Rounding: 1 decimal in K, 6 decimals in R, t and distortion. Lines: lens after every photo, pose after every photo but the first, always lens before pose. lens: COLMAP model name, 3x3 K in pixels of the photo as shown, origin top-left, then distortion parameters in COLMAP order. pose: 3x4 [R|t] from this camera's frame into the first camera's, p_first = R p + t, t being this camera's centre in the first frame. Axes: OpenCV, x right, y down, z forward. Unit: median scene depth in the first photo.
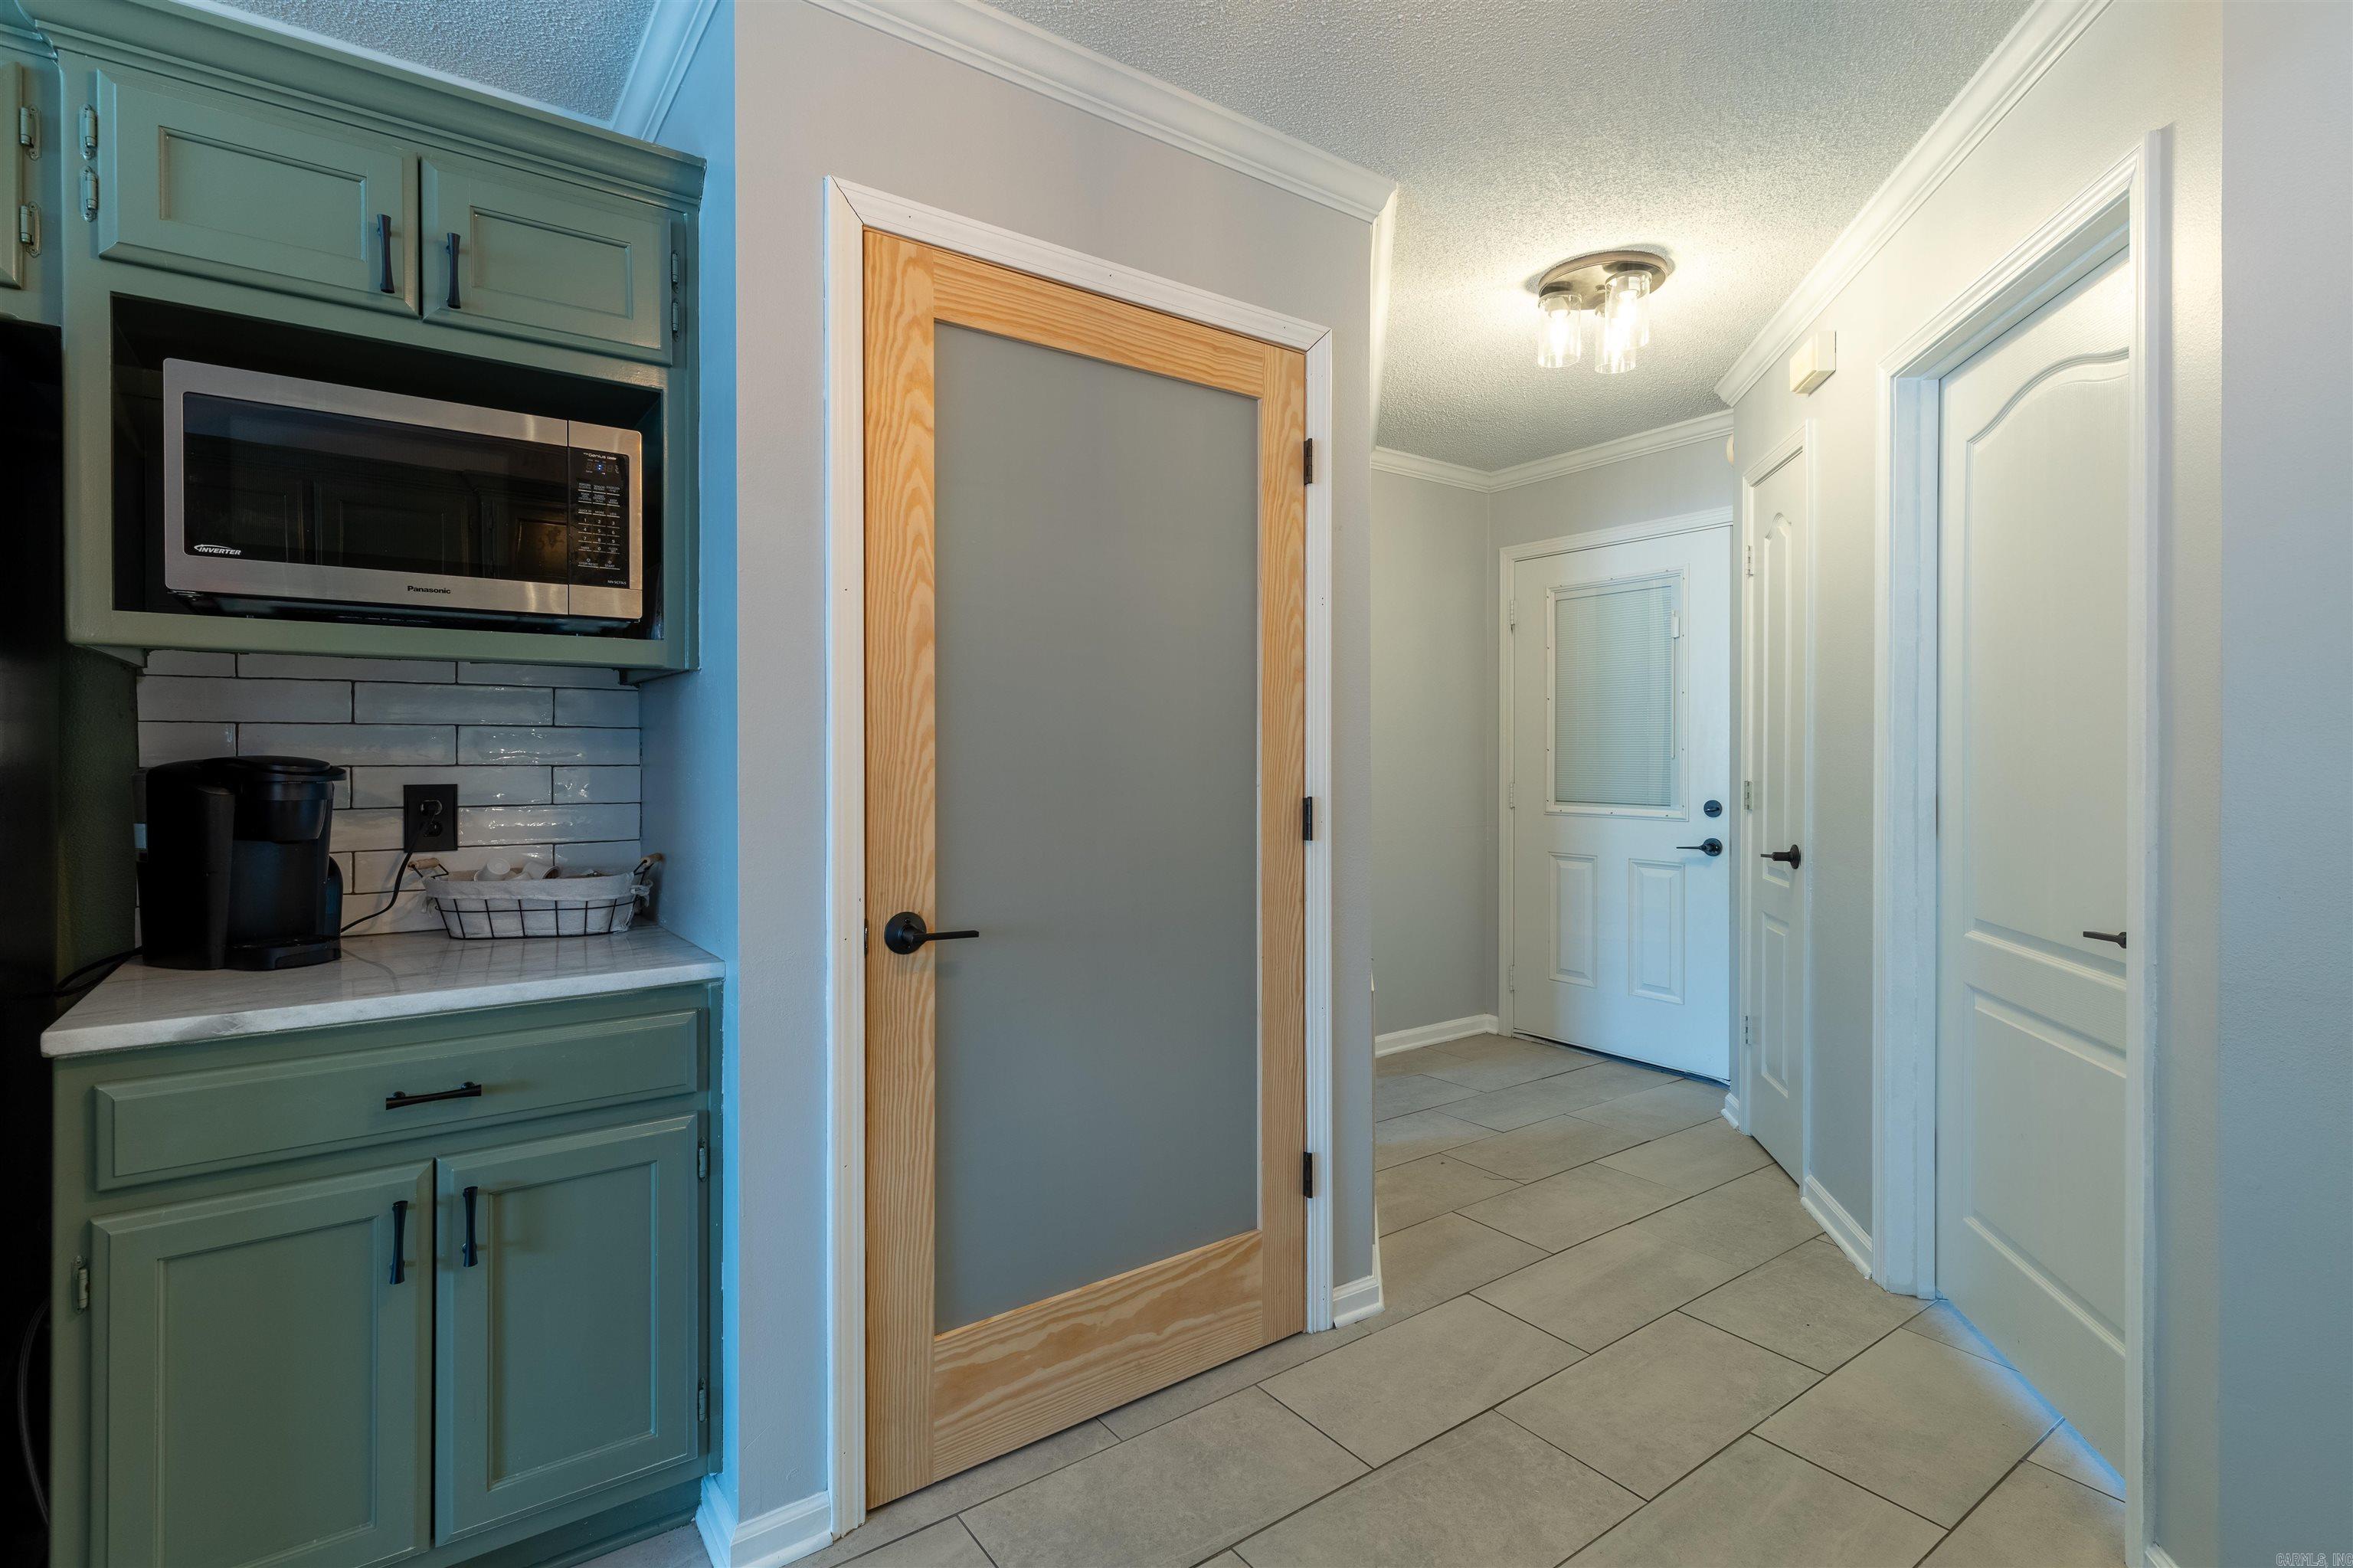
lens RADIAL K [[1085.1, 0, 1234.3], [0, 1085.1, 754.6], [0, 0, 1]] dist [0.000454, -0.000067]
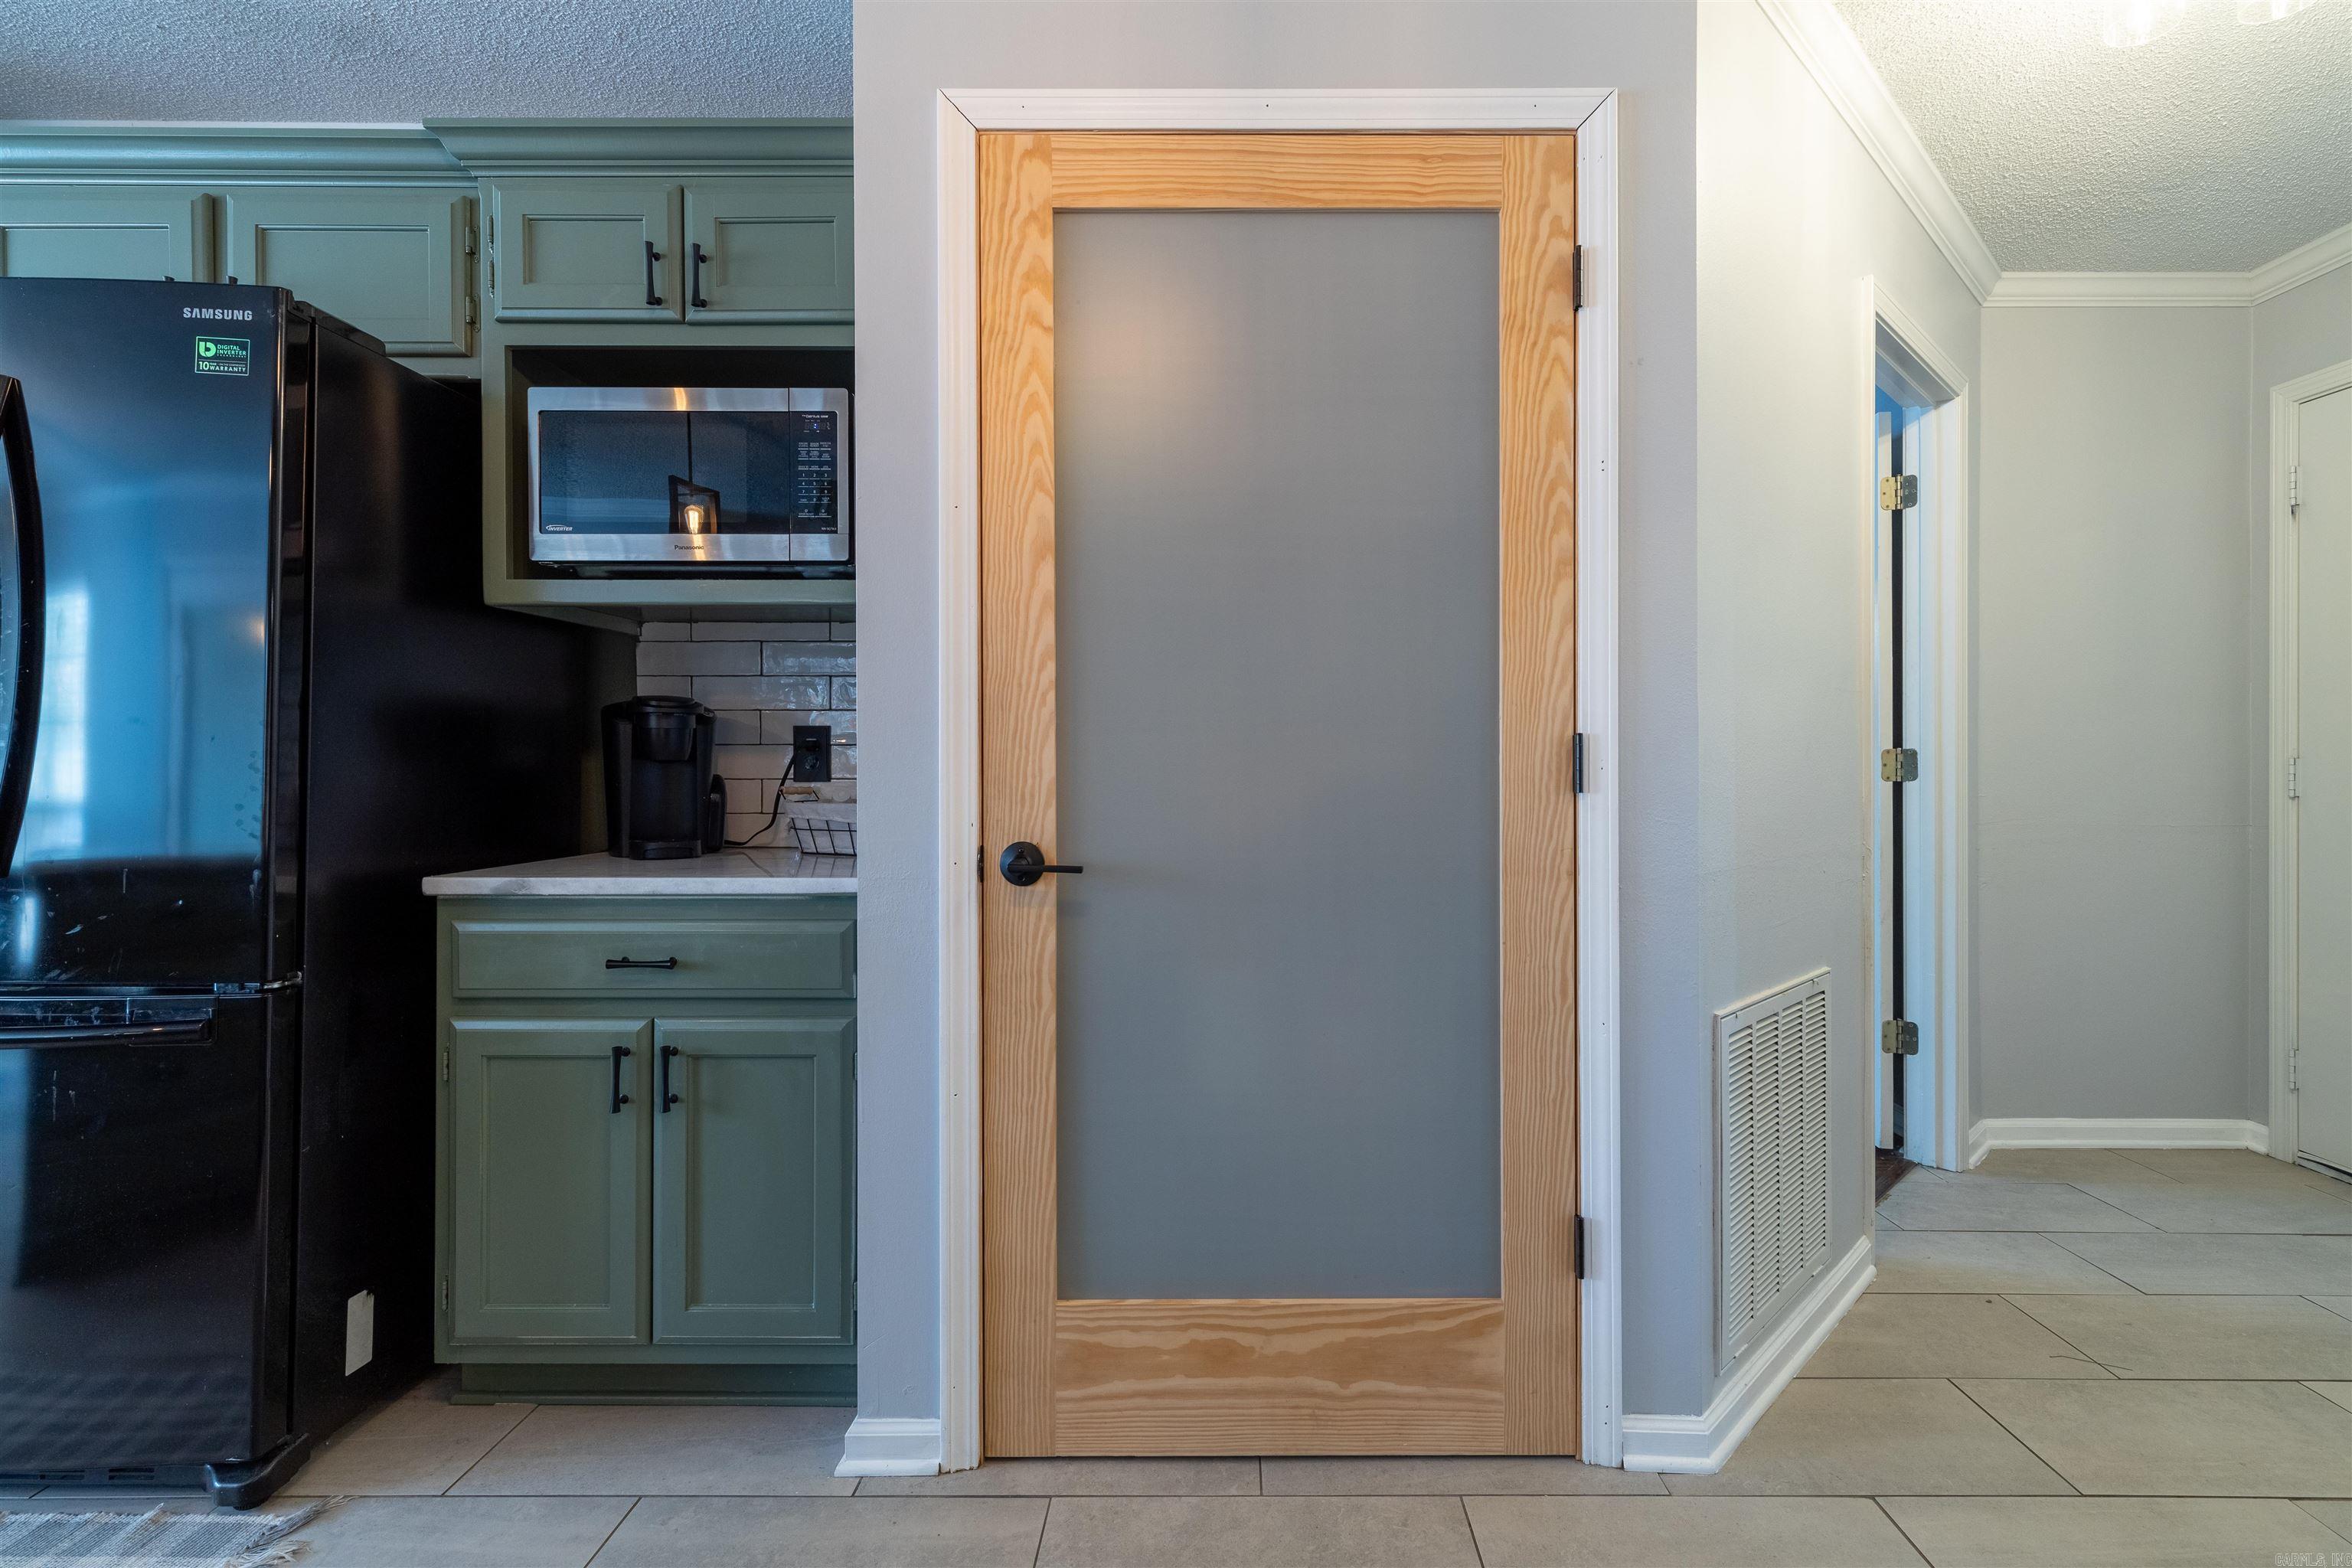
lens RADIAL K [[1134.5, 0, 1523.0], [0, 1134.5, 792.2], [0, 0, 1]] dist [0.003764, -0.000408]
pose [[0.804978, -0.000329, -0.593304, 0.644158], [0.000125, 1.000000, -0.000384, 0.103205], [0.593304, 0.000235, 0.804978, 0.464282]]
